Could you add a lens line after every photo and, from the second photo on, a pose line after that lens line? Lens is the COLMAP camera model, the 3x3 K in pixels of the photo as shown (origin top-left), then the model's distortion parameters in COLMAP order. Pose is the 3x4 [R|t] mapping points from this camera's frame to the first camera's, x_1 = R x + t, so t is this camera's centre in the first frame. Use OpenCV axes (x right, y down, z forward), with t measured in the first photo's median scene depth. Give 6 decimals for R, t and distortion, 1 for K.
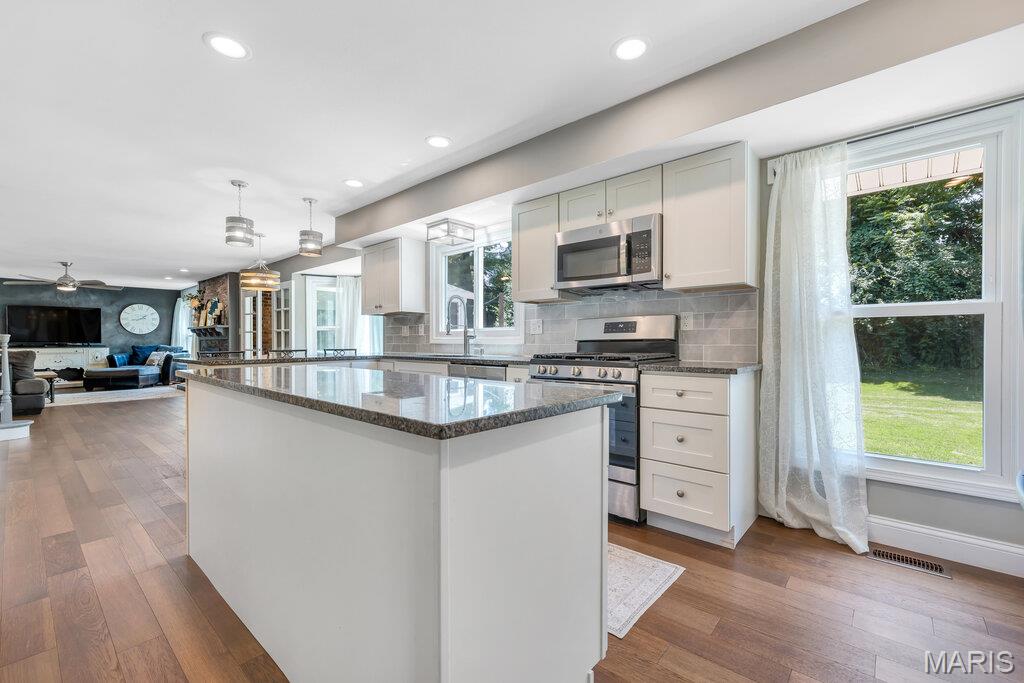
lens RADIAL K [[440.8, 0, 518.1], [0, 440.8, 346.9], [0, 0, 1]] dist [0.003902, 0.000208]
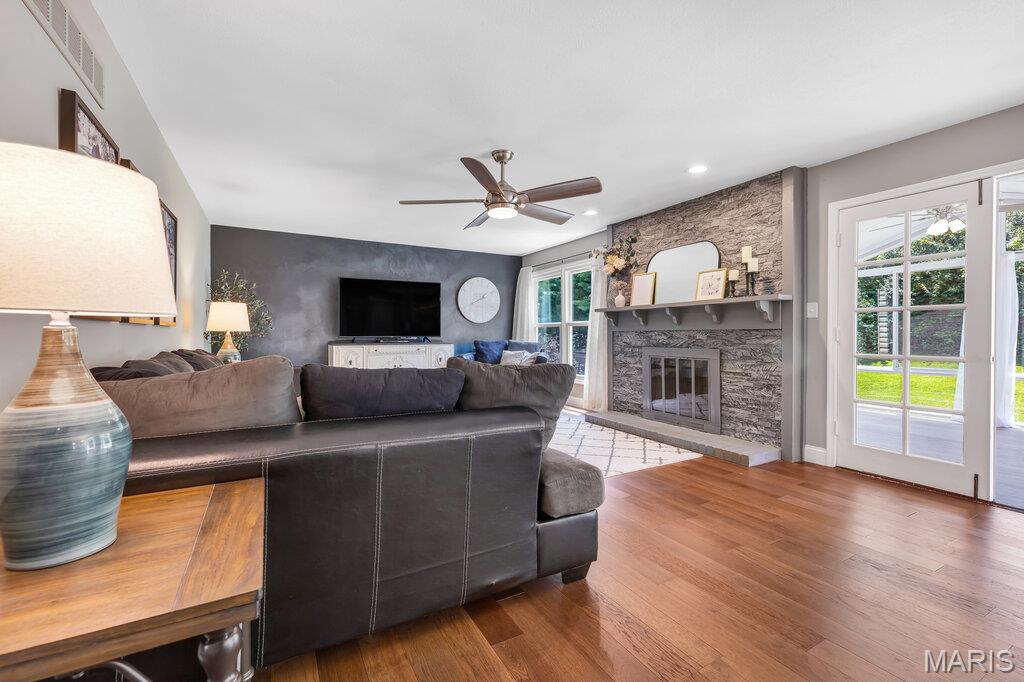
lens RADIAL K [[440.8, 0, 514.2], [0, 440.8, 337.1], [0, 0, 1]] dist [0.003902, 0.000208]
pose [[0.947379, 0.002996, -0.320099, -0.630601], [-0.005758, 0.999954, -0.007685, -0.003700], [0.320061, 0.009124, 0.947353, 0.422944]]
